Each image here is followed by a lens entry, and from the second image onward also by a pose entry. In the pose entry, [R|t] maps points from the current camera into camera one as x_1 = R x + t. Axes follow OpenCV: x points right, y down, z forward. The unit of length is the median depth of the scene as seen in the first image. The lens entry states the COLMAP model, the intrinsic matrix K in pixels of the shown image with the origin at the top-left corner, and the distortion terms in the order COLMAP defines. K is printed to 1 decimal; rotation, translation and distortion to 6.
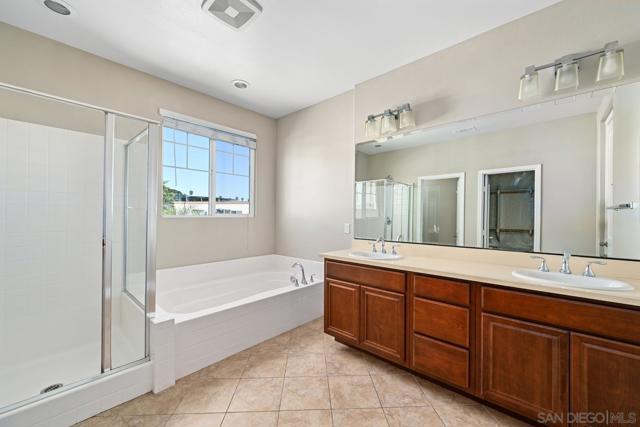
lens RADIAL K [[250.6, 0, 318.7], [0, 250.6, 216.2], [0, 0, 1]] dist [-0.002532, 0.000307]
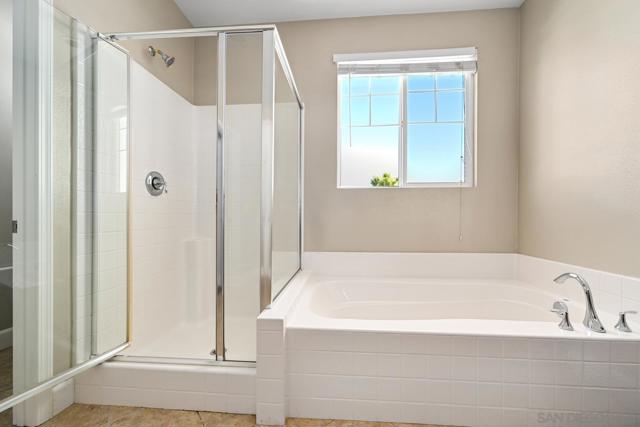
lens RADIAL K [[250.6, 0, 326.9], [0, 250.6, 216.6], [0, 0, 1]] dist [-0.002532, 0.000307]
pose [[0.616325, -0.007152, -0.787459, -0.004100], [0.002688, 0.999972, -0.006979, 0.091970], [0.787487, 0.002185, 0.616327, 0.416924]]
